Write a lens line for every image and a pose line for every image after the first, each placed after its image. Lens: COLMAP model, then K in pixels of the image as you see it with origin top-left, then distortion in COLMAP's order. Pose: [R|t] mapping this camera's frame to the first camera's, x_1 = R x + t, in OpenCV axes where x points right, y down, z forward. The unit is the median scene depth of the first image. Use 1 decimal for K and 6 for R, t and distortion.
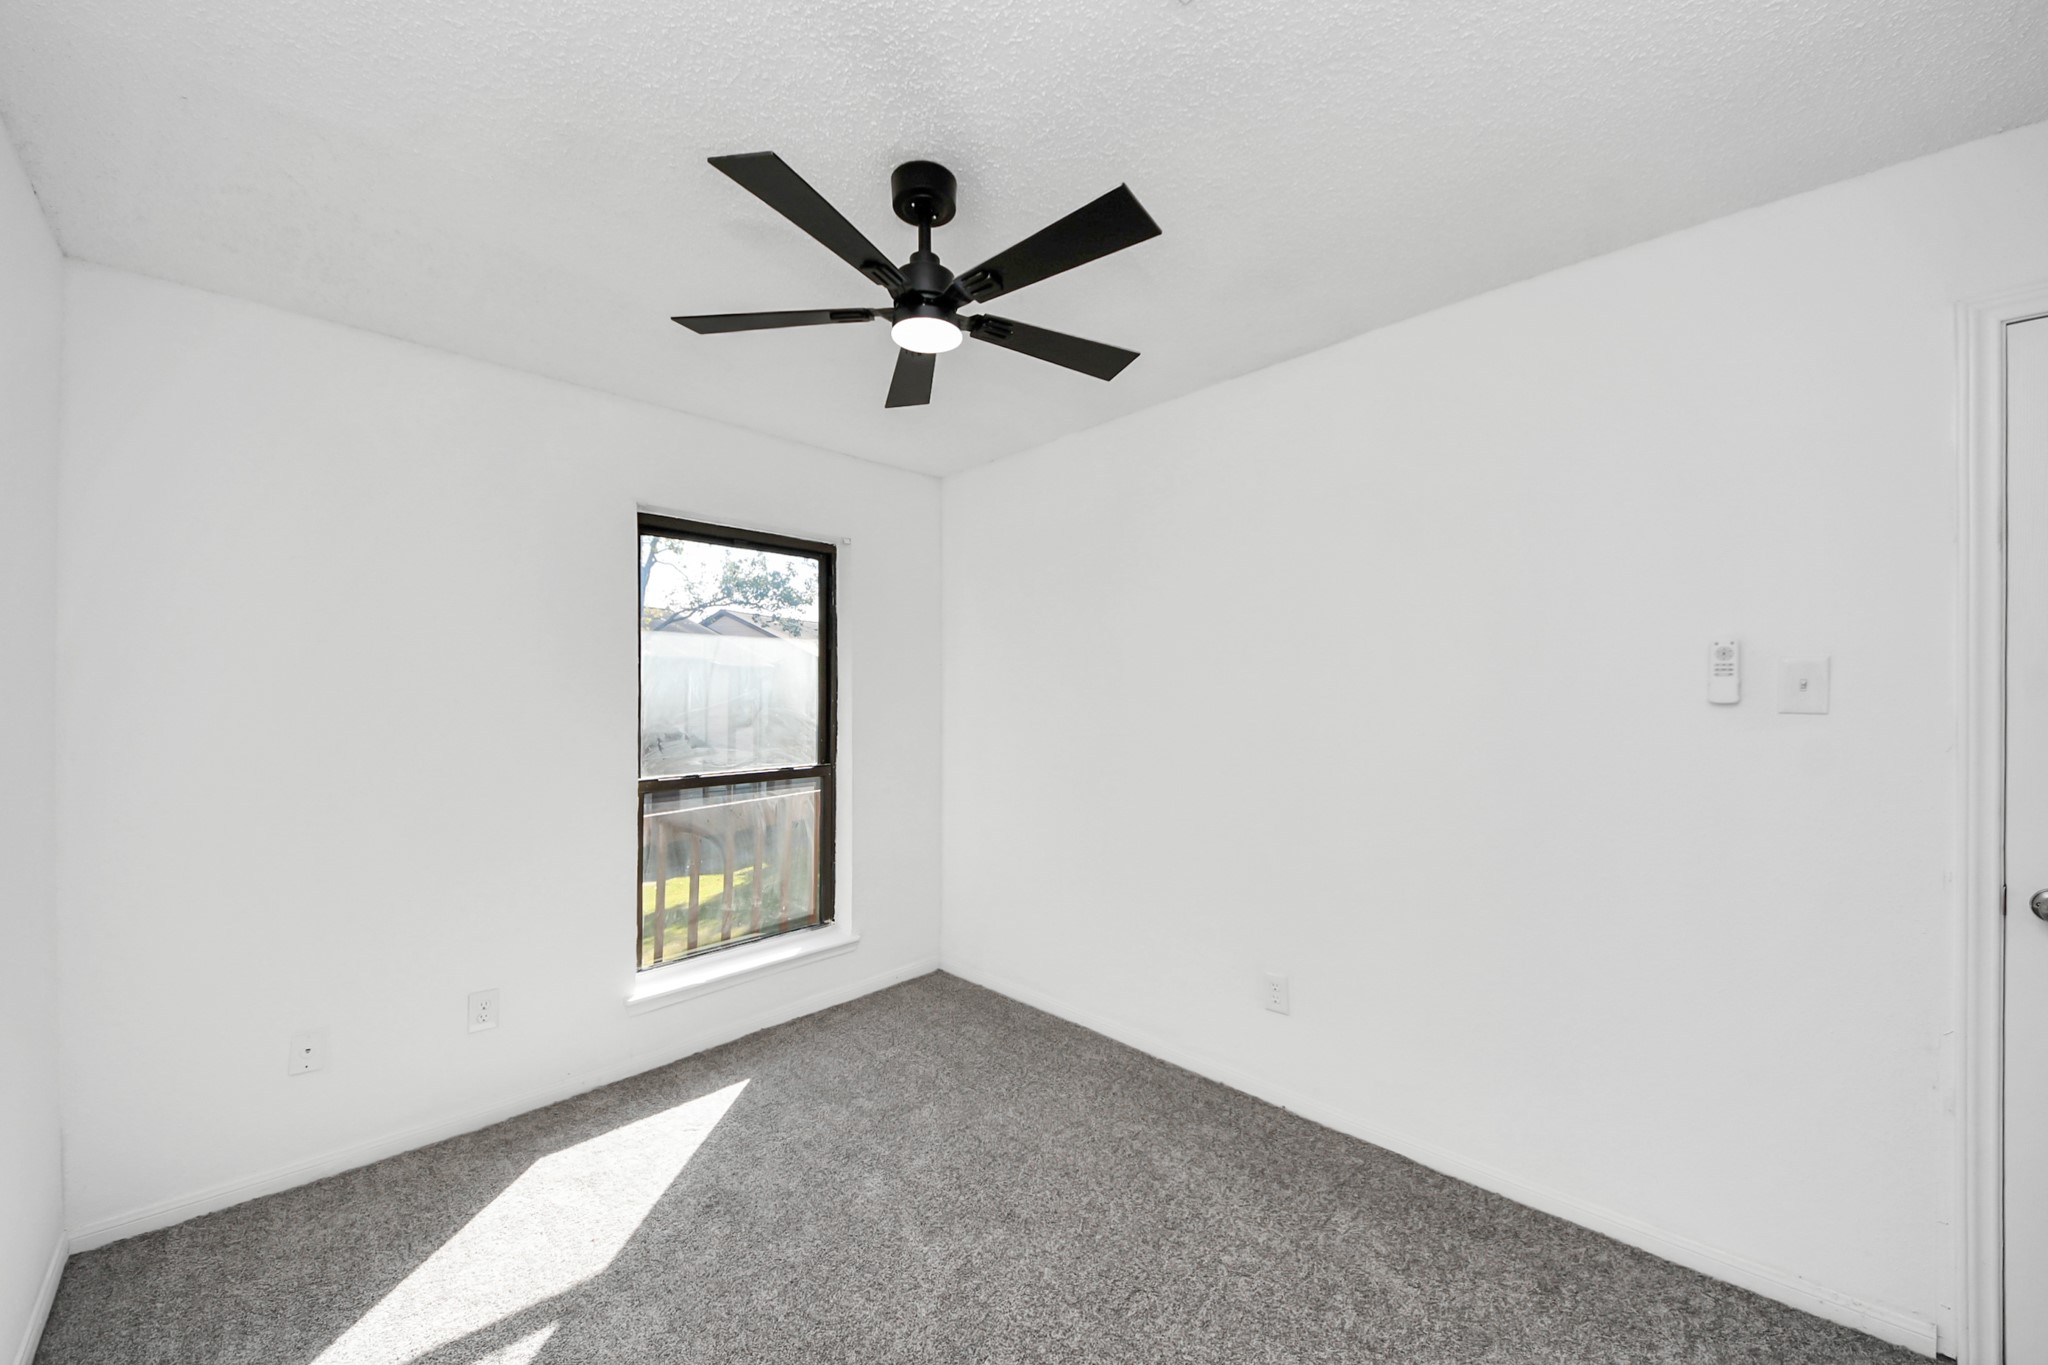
lens RADIAL K [[712.8, 0, 1018.4], [0, 712.8, 694.6], [0, 0, 1]] dist [0.000687, -0.009314]
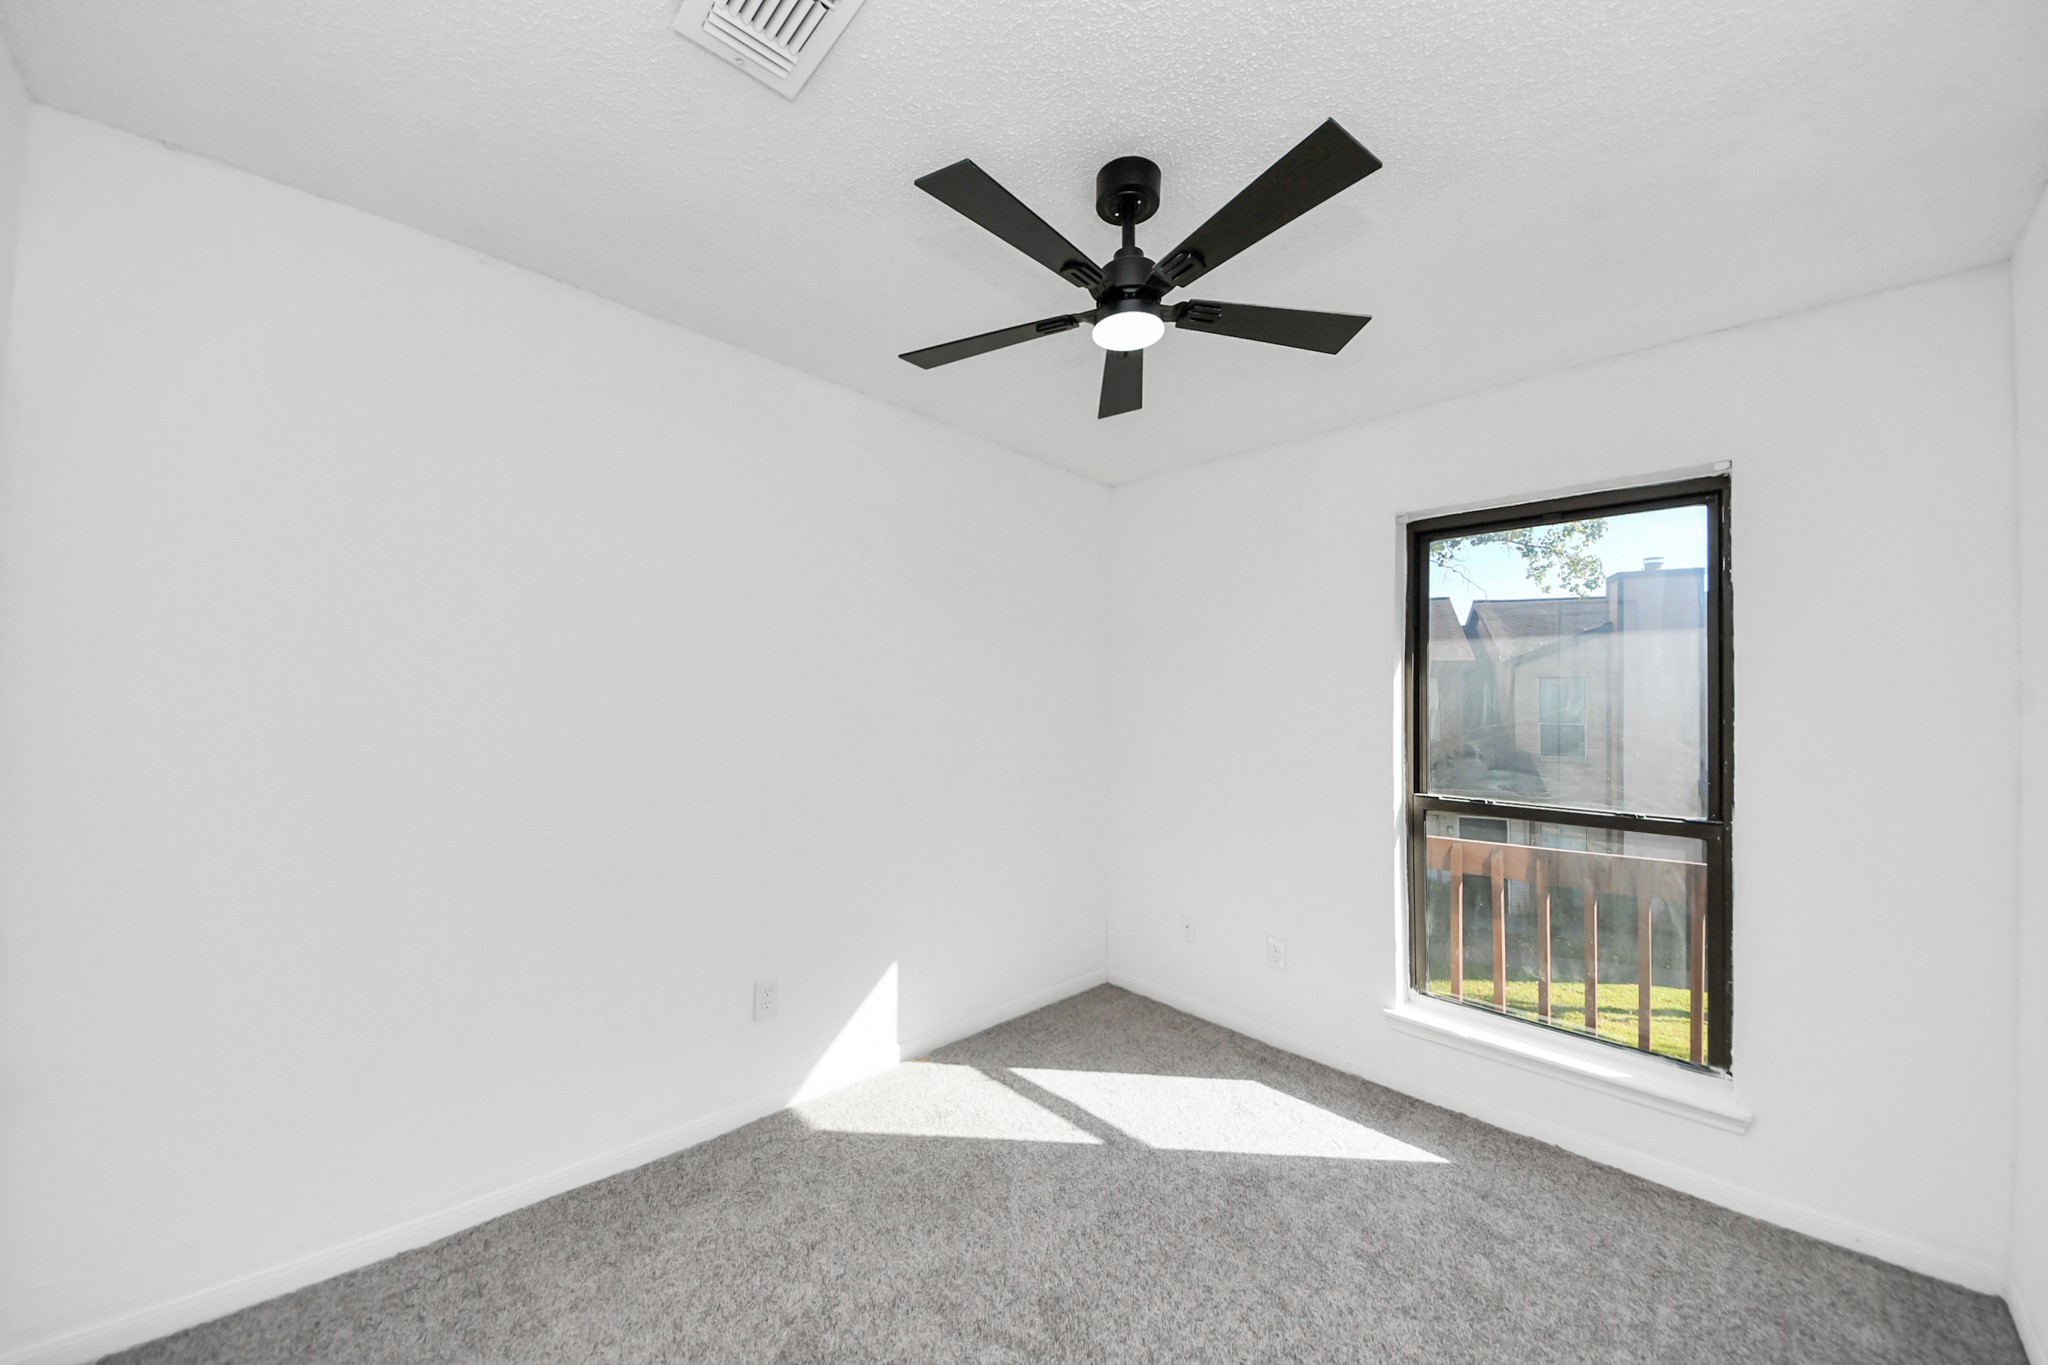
lens RADIAL K [[712.8, 0, 1018.4], [0, 712.8, 694.6], [0, 0, 1]] dist [0.000687, -0.009314]
pose [[-0.000024, -0.003560, -0.999994, 0.435212], [-0.016444, 0.999858, -0.003559, -0.004258], [0.999865, 0.016444, -0.000082, 0.446370]]
